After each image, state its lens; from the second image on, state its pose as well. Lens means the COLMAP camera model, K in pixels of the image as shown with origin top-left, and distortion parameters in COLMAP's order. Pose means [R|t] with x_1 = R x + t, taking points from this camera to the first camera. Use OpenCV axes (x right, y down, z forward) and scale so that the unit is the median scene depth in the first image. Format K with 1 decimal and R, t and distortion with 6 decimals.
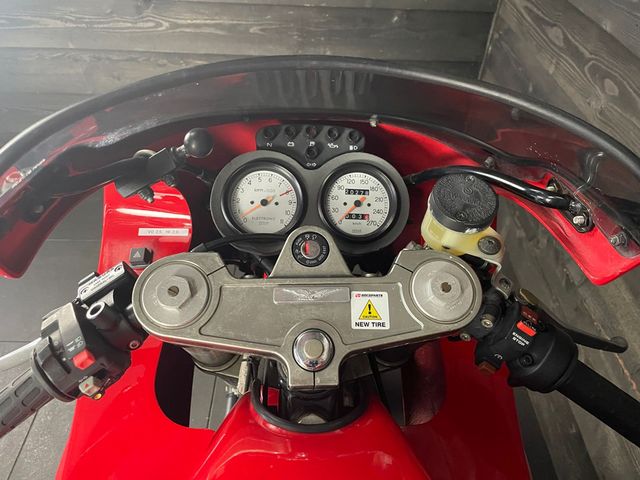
lens RADIAL K [[482.4, 0, 325.3], [0, 482.4, 237.8], [0, 0, 1]] dist [0.095809, -0.127080]
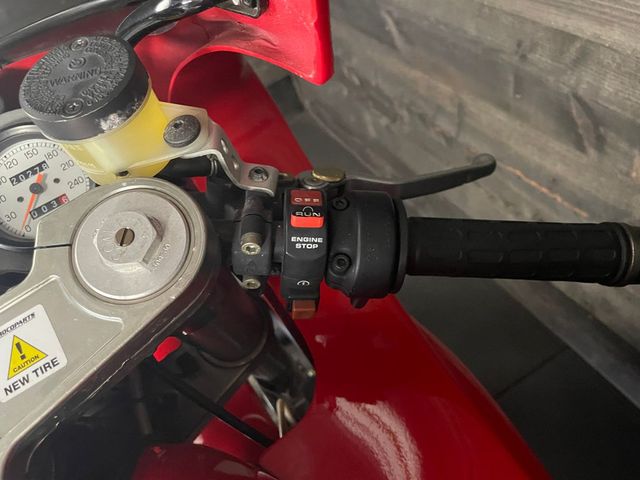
lens RADIAL K [[482.4, 0, 325.3], [0, 482.4, 237.8], [0, 0, 1]] dist [0.095809, -0.127080]
pose [[0.837917, -0.536984, 0.097684, 0.352606], [0.532091, 0.843543, 0.072903, 0.167880], [-0.121549, -0.009110, 0.992544, 0.407072]]
